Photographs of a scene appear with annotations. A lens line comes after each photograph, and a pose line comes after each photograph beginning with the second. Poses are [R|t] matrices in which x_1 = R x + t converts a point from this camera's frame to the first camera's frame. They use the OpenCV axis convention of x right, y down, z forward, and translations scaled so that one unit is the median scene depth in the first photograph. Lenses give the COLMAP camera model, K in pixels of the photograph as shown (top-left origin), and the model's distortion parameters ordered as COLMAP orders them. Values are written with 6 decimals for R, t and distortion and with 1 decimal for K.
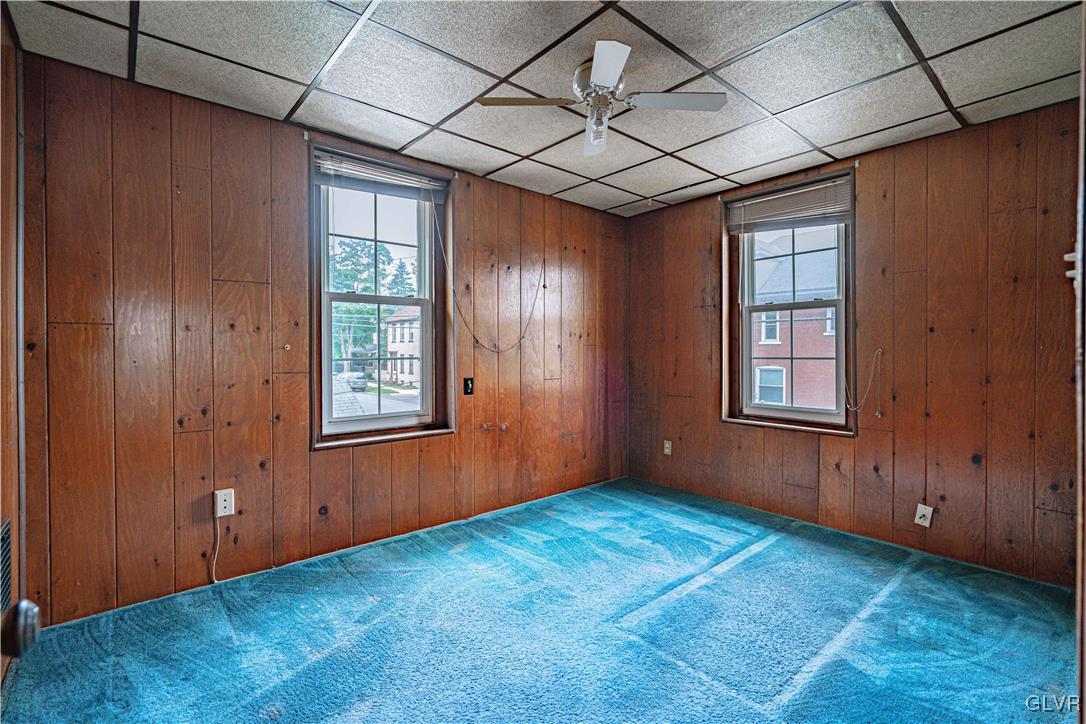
lens RADIAL K [[494.2, 0, 543.0], [0, 494.2, 362.0], [0, 0, 1]] dist [-0.003313, -0.000229]
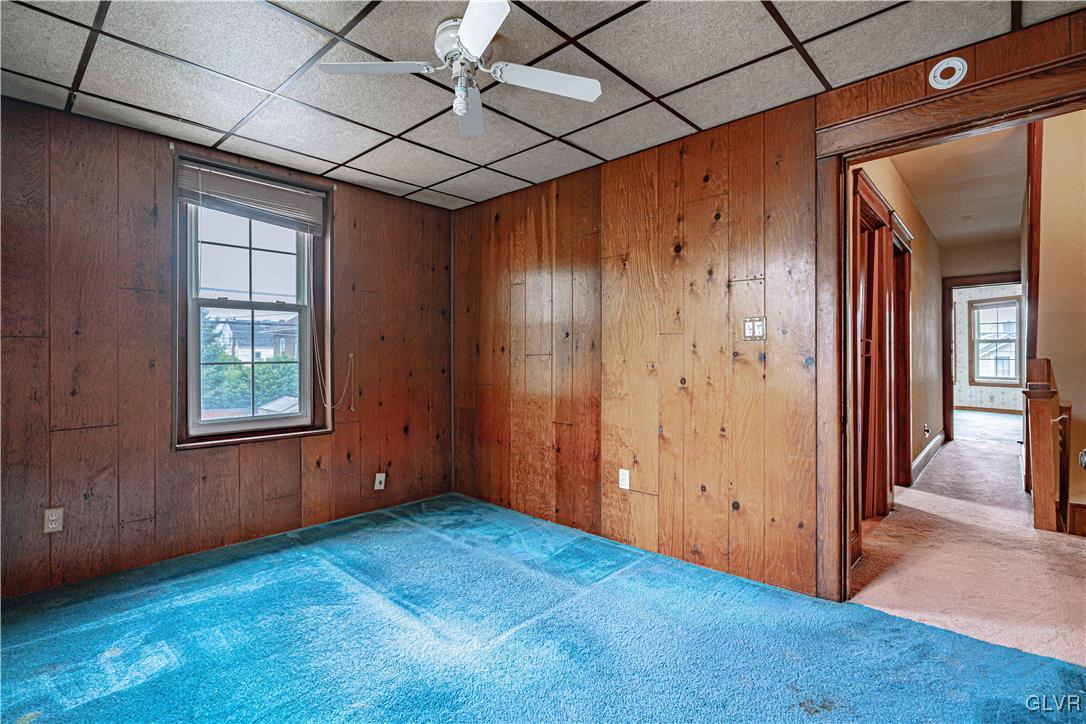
lens RADIAL K [[509.9, 0, 543.0], [0, 509.9, 362.0], [0, 0, 1]] dist [0.000432, 0.000335]
pose [[-0.116840, -0.012560, 0.993071, -0.527248], [0.024155, 0.999588, 0.015484, -0.011635], [-0.992857, 0.025797, -0.116488, 0.627954]]
